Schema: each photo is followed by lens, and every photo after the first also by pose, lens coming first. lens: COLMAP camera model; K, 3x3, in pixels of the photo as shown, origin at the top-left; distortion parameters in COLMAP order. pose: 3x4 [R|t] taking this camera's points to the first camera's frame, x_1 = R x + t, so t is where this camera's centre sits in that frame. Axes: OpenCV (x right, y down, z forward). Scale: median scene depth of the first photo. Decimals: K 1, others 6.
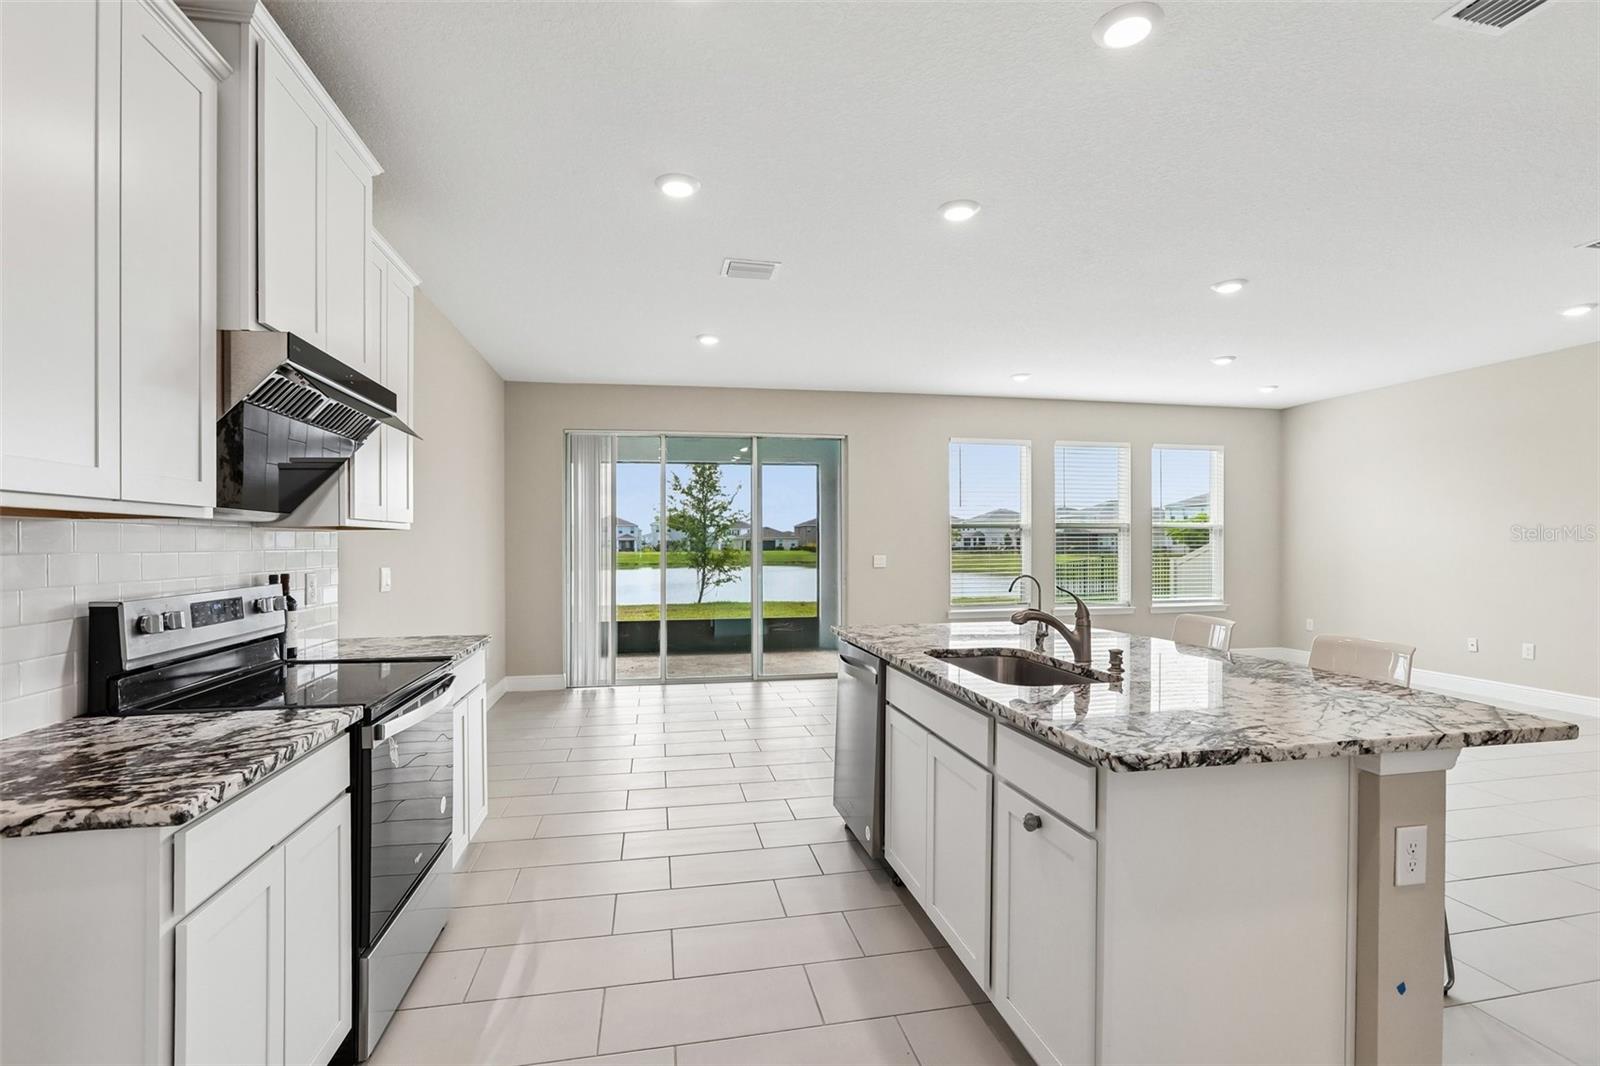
lens RADIAL K [[728.2, 0, 798.7], [0, 728.2, 541.3], [0, 0, 1]] dist [-0.000602, 0.000115]
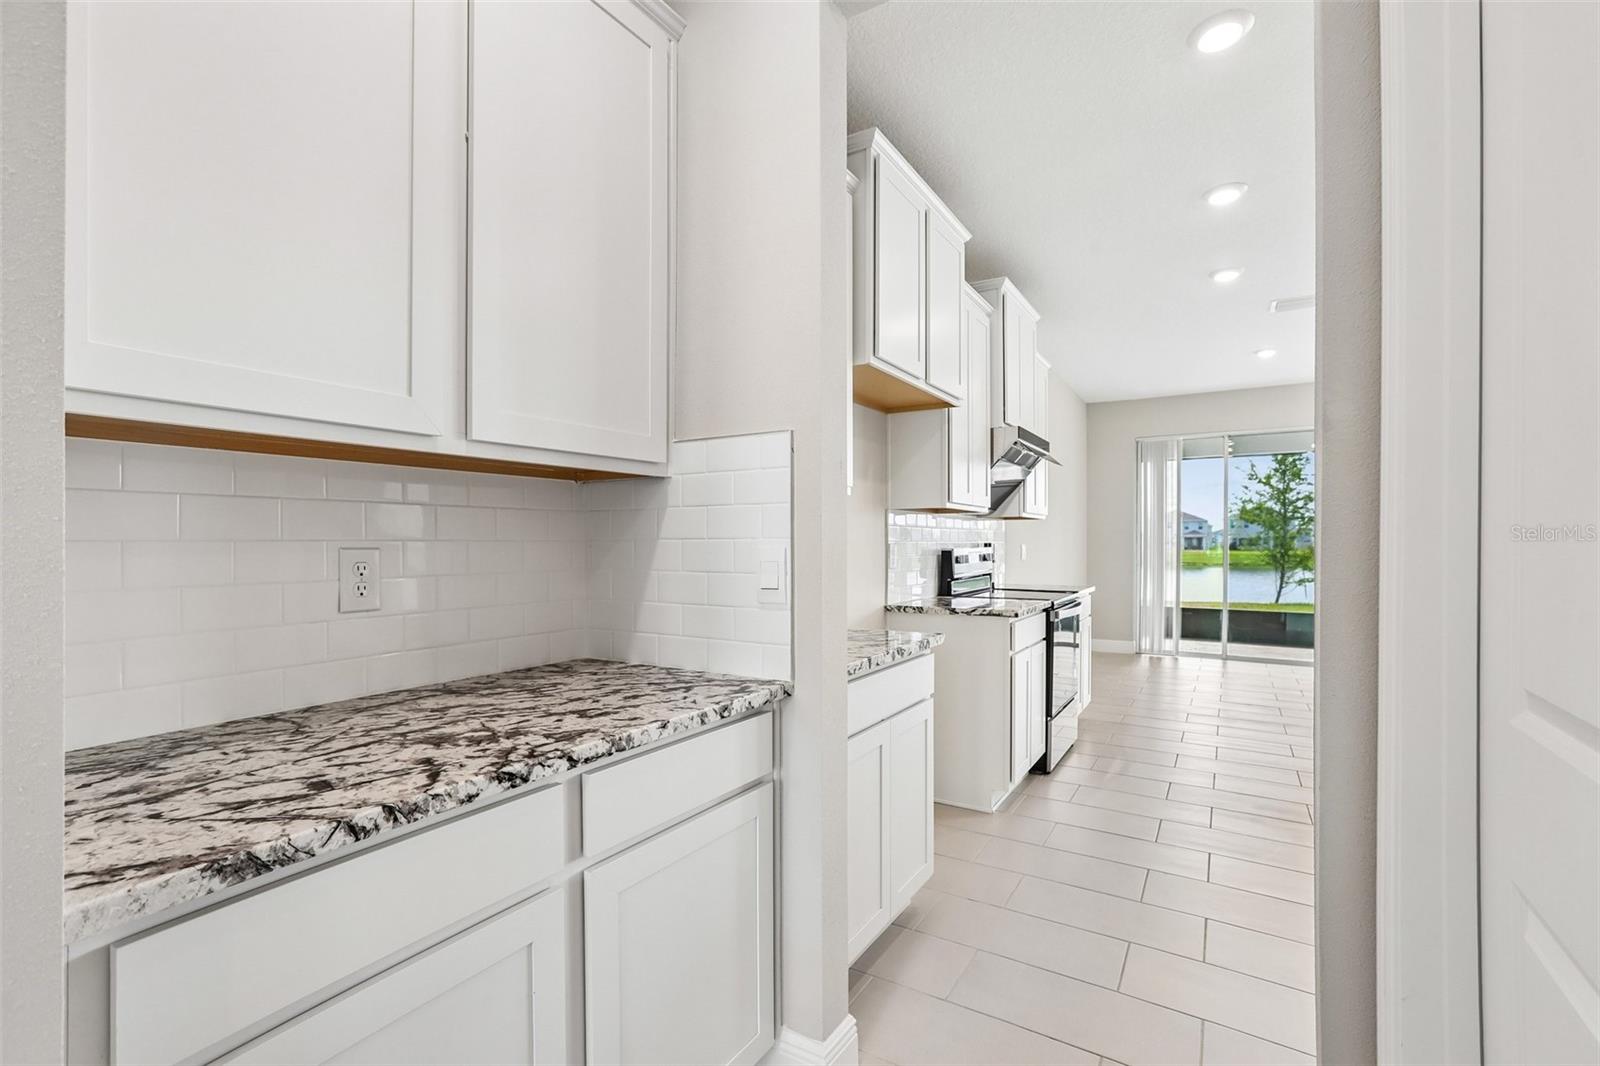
lens RADIAL K [[748.7, 0, 798.5], [0, 748.7, 541.8], [0, 0, 1]] dist [-0.045505, -0.000423]
pose [[0.749745, 0.006545, -0.661695, 0.058656], [-0.003035, 0.999975, 0.006452, 0.009591], [0.661720, -0.002829, 0.749746, -0.232641]]
